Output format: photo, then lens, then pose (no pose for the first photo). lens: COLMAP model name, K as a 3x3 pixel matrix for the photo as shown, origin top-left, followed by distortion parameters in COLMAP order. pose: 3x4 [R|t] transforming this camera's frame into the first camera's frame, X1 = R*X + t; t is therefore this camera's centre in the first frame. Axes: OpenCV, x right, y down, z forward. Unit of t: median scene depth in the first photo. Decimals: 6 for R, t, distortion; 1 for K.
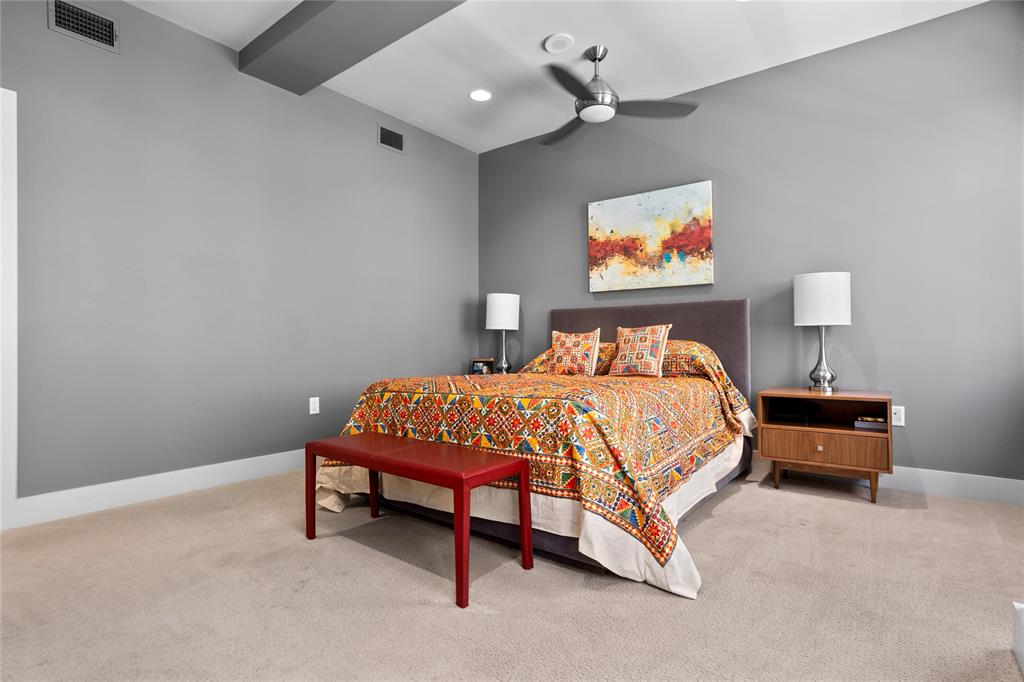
lens RADIAL K [[518.8, 0, 526.3], [0, 518.8, 339.9], [0, 0, 1]] dist [-0.050771, 0.035077]
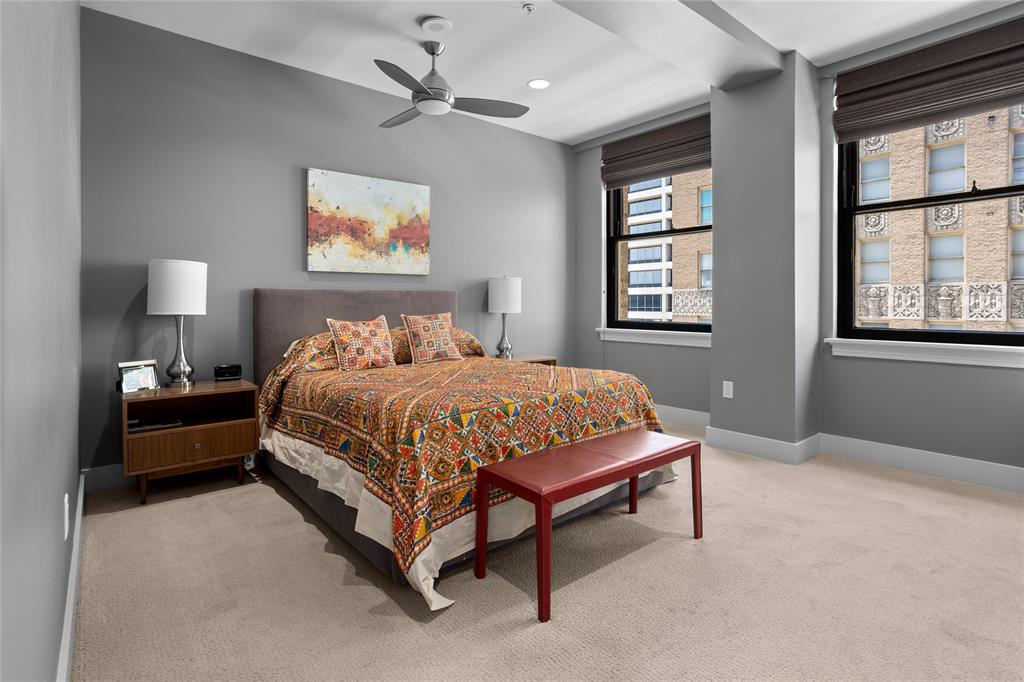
lens RADIAL K [[511.9, 0, 512.0], [0, 511.9, 304.3], [0, 0, 1]] dist [-0.049063, 0.033857]
pose [[0.229935, 0.000847, 0.973206, -0.707144], [-0.004177, 0.999991, 0.000116, -0.043529], [-0.973197, -0.004092, 0.229936, 0.541331]]
